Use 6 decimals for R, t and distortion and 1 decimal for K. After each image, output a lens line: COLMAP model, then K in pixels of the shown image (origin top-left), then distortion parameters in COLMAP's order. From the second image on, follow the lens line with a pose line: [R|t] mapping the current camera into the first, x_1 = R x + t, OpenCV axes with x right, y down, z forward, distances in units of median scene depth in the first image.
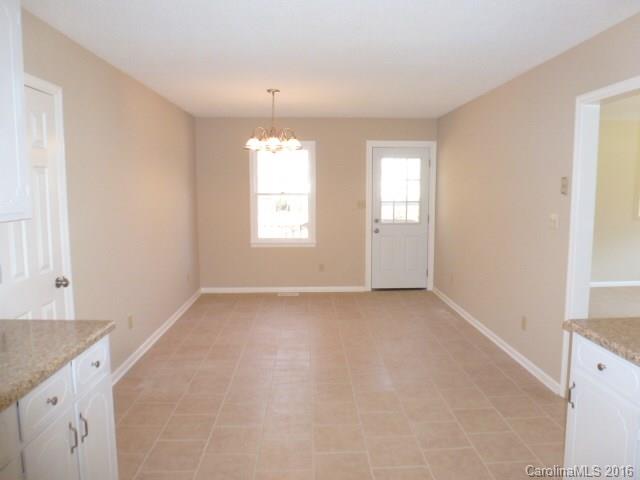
lens RADIAL K [[470.0, 0, 321.2], [0, 470.0, 239.4], [0, 0, 1]] dist [-0.035933, 0.017707]
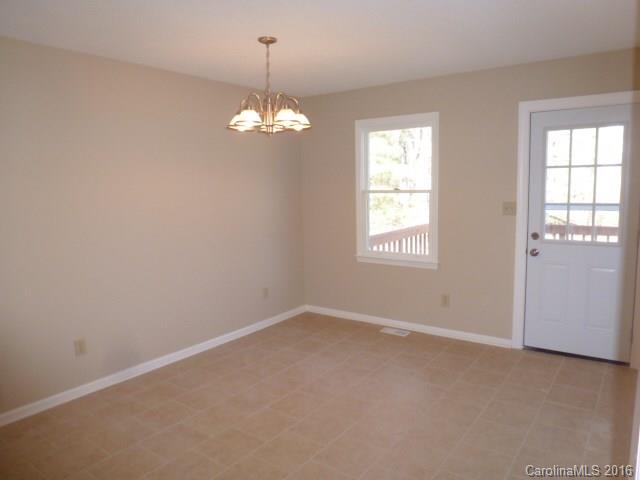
lens RADIAL K [[470.0, 0, 320.0], [0, 470.0, 240.6], [0, 0, 1]] dist [-0.035933, 0.017707]
pose [[0.797807, 0.058901, -0.600029, 0.256644], [-0.045174, 0.998259, 0.037929, -0.043714], [0.601218, -0.003155, 0.799079, 0.360270]]
